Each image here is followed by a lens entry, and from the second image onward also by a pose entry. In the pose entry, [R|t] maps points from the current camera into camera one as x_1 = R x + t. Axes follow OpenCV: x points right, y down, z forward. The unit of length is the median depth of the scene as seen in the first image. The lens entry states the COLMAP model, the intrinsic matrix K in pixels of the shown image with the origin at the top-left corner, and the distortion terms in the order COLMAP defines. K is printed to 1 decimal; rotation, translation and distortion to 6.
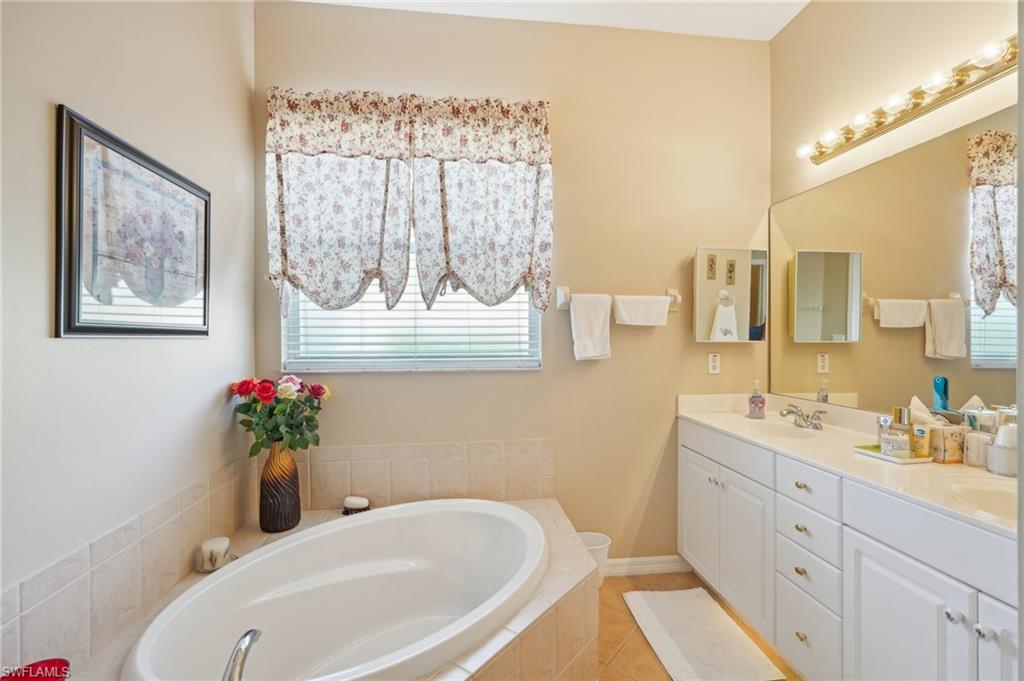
lens RADIAL K [[454.0, 0, 508.4], [0, 454.0, 340.1], [0, 0, 1]] dist [-0.014862, 0.007541]
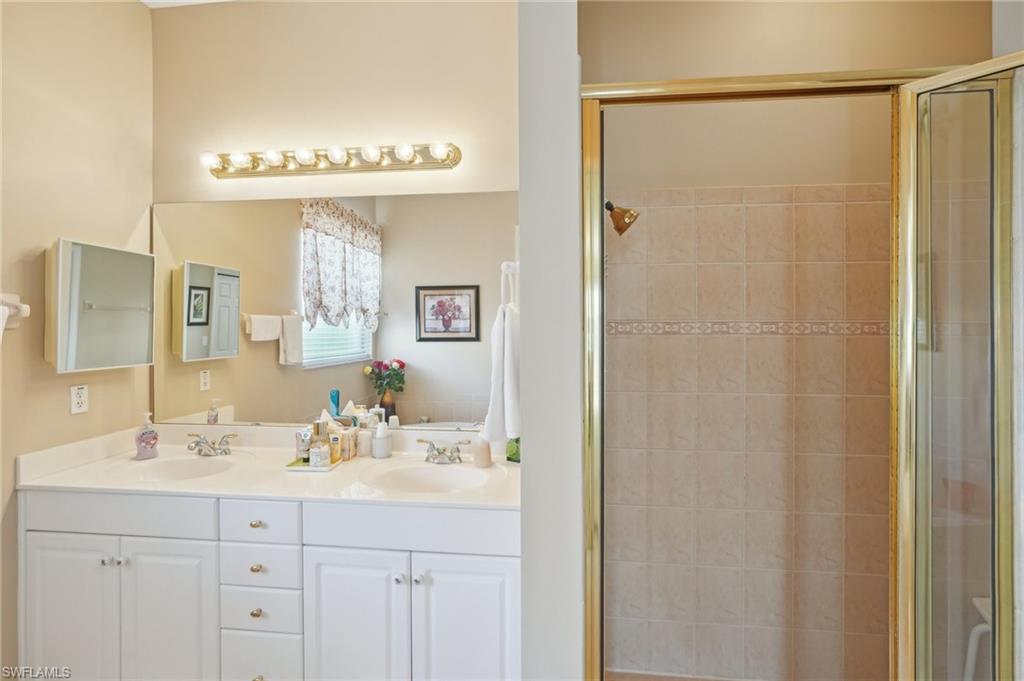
lens RADIAL K [[456.0, 0, 513.2], [0, 456.0, 328.6], [0, 0, 1]] dist [-0.001349, 0.000053]
pose [[0.215988, -0.005851, 0.976379, -0.117129], [0.009375, 0.999948, 0.003918, -0.061169], [-0.976351, 0.008307, 0.216031, 0.163594]]
